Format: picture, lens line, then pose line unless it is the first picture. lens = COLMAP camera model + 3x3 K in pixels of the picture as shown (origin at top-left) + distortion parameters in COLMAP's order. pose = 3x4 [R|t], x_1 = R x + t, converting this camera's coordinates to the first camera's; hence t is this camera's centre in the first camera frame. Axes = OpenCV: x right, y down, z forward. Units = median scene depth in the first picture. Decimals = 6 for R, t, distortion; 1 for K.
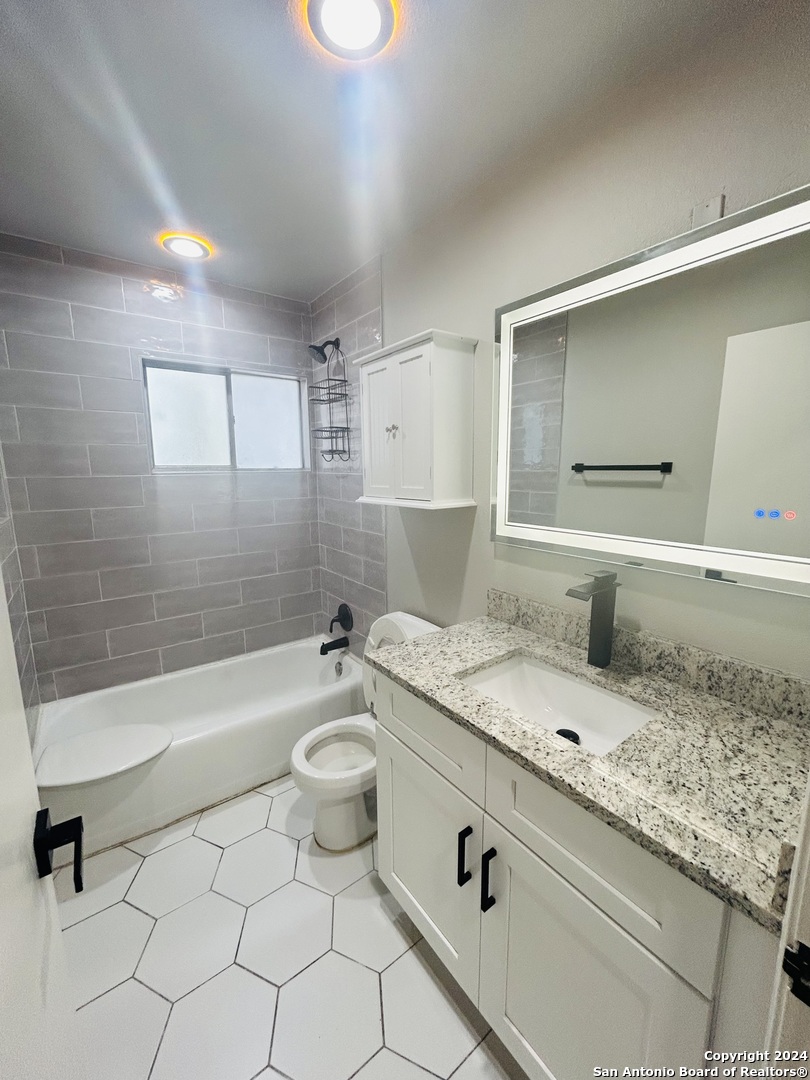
lens RADIAL K [[436.2, 0, 405.6], [0, 436.2, 537.2], [0, 0, 1]] dist [-0.000912, 0.000116]
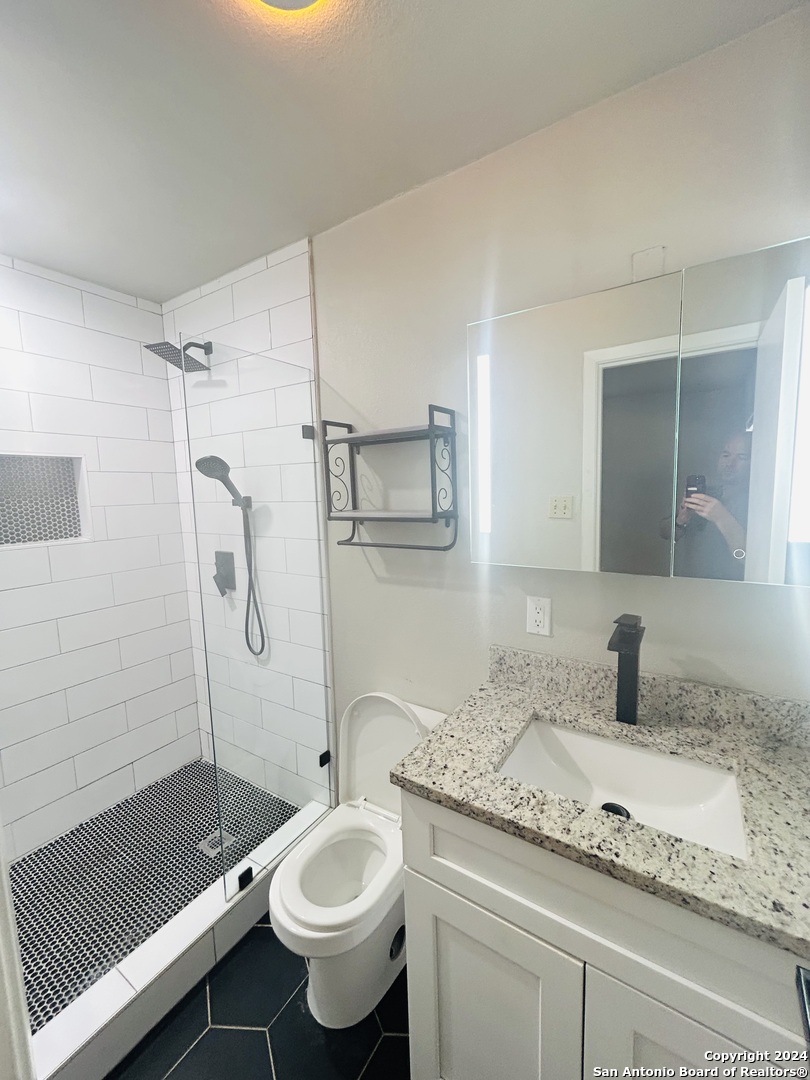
lens RADIAL K [[436.2, 0, 405.6], [0, 436.2, 537.2], [0, 0, 1]] dist [-0.000912, 0.000116]
pose [[0.935314, -0.054875, 0.349537, -0.272606], [0.069969, 0.997077, -0.030692, -0.082803], [-0.346831, 0.053163, 0.936420, 0.278514]]
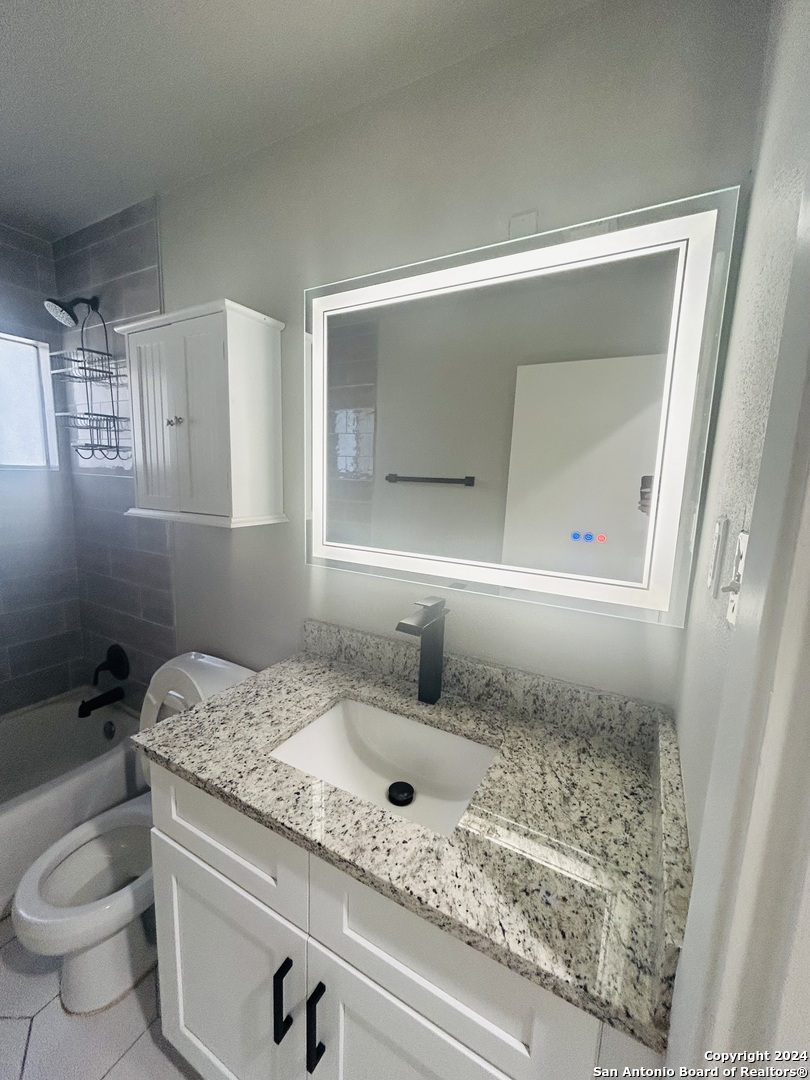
lens RADIAL K [[436.2, 0, 405.6], [0, 436.2, 537.2], [0, 0, 1]] dist [-0.000912, 0.000116]
pose [[0.912303, -0.020815, 0.408986, 0.036626], [0.025067, 0.999673, -0.005037, -0.049375], [-0.408748, 0.014847, 0.912527, 0.210527]]
